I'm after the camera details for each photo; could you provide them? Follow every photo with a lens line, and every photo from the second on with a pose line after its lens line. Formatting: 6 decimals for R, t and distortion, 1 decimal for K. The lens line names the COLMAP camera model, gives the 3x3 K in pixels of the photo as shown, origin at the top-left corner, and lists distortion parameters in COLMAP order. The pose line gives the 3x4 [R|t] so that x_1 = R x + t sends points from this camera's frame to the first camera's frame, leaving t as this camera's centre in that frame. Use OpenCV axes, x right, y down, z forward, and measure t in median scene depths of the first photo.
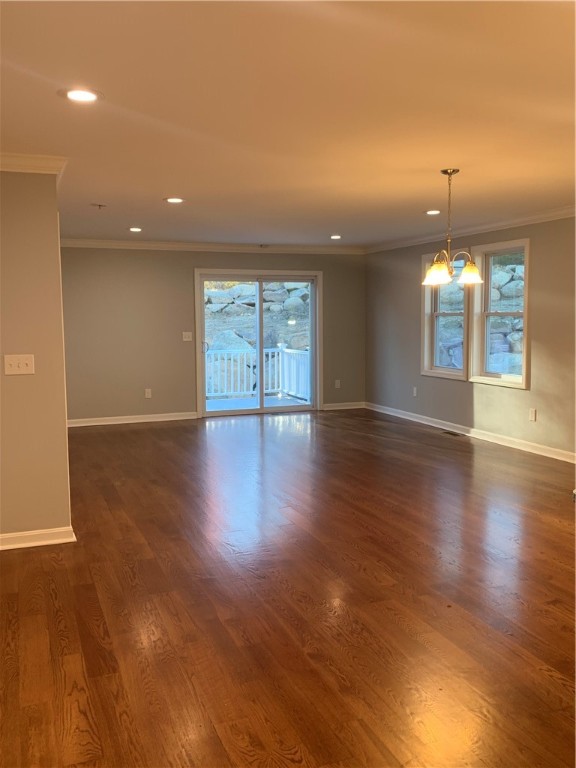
lens RADIAL K [[690.4, 0, 288.8], [0, 690.4, 383.1], [0, 0, 1]] dist [0.062799, -0.024017]
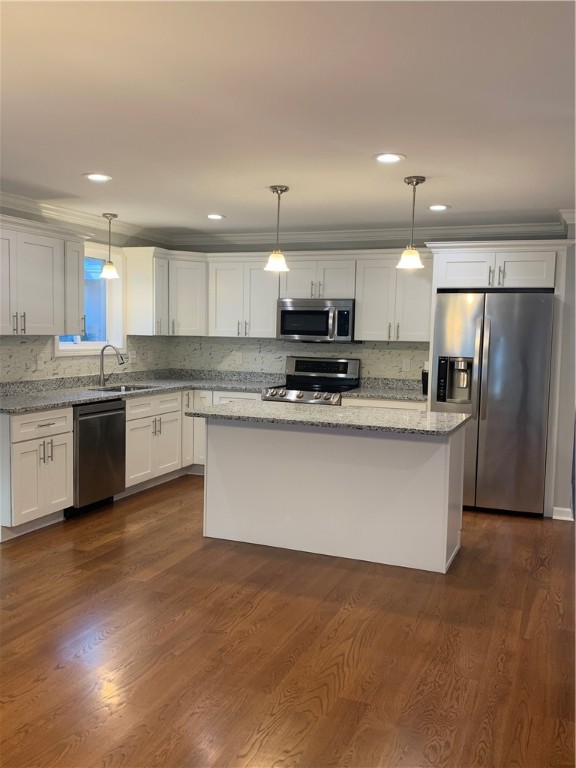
lens RADIAL K [[690.4, 0, 290.9], [0, 690.4, 384.2], [0, 0, 1]] dist [0.062799, -0.024017]
pose [[-0.727313, -0.062773, 0.683429, -0.414499], [0.047755, 0.988766, 0.141640, -0.193556], [-0.684643, 0.135654, -0.716144, 1.953272]]
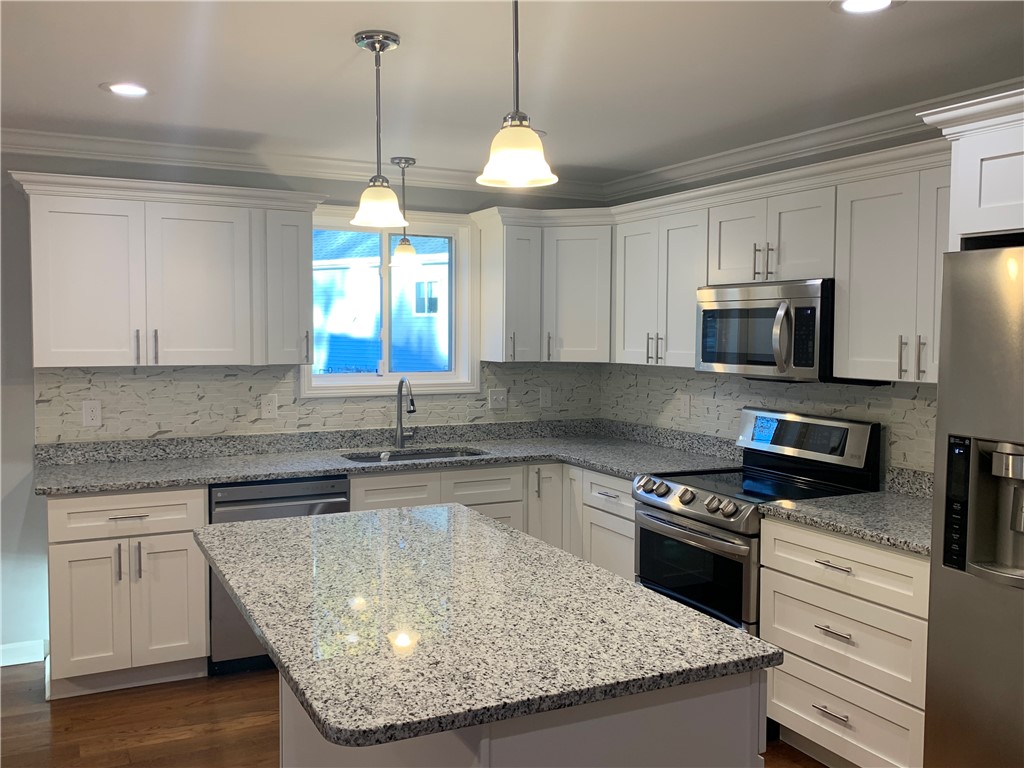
lens RADIAL K [[920.5, 0, 511.2], [0, 920.5, 386.6], [0, 0, 1]] dist [0.062799, -0.024017]
pose [[-0.094815, -0.055504, 0.993946, -0.357812], [0.087136, 0.994150, 0.063828, -0.169368], [-0.991674, 0.092660, -0.089424, 1.588678]]
